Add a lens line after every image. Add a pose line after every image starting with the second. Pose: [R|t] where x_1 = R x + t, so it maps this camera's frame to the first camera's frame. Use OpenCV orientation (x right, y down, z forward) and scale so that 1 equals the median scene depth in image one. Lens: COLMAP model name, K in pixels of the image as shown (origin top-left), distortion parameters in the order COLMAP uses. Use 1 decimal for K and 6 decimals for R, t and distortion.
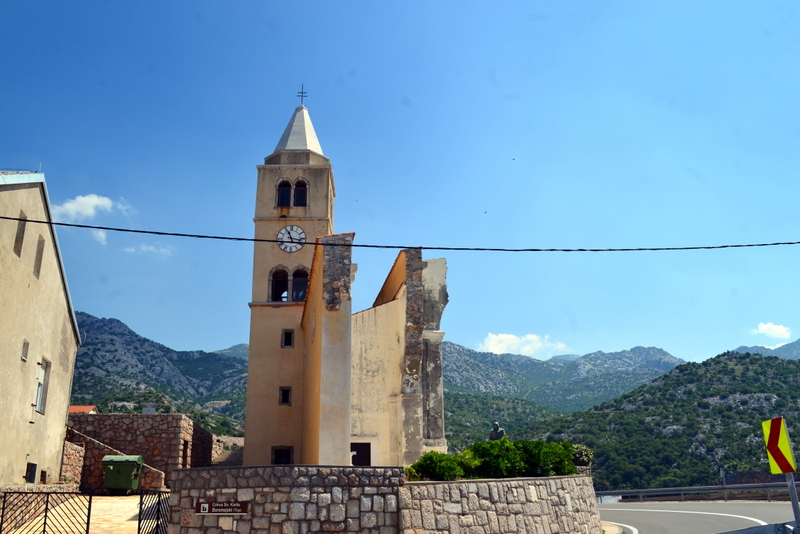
lens RADIAL K [[685.5, 0, 401.1], [0, 685.5, 266.3], [0, 0, 1]] dist [-0.069292, 0.008143]
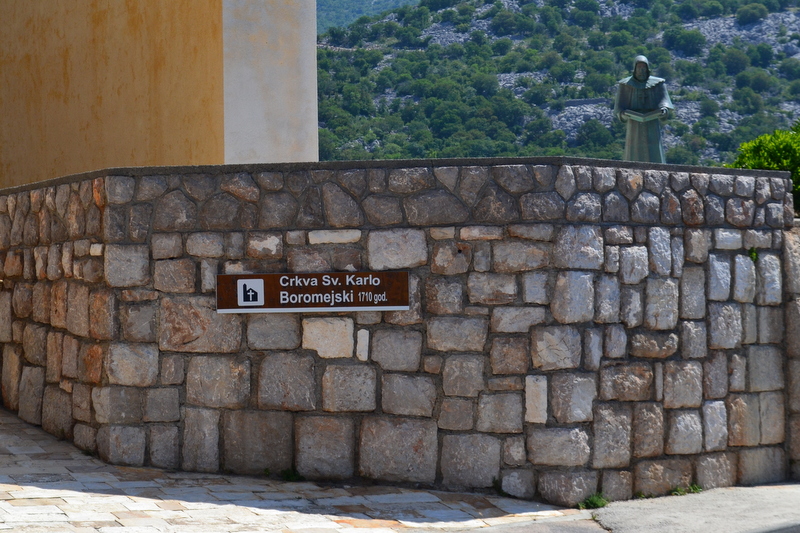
lens RADIAL K [[2436.9, 0, 399.3], [0, 2436.9, 266.5], [0, 0, 1]] dist [0.136628, 0.000000]
pose [[0.954706, 0.008293, 0.297434, -0.554314], [-0.097072, 0.953600, 0.284997, 0.024193], [-0.281270, -0.300961, 0.911213, -0.025091]]
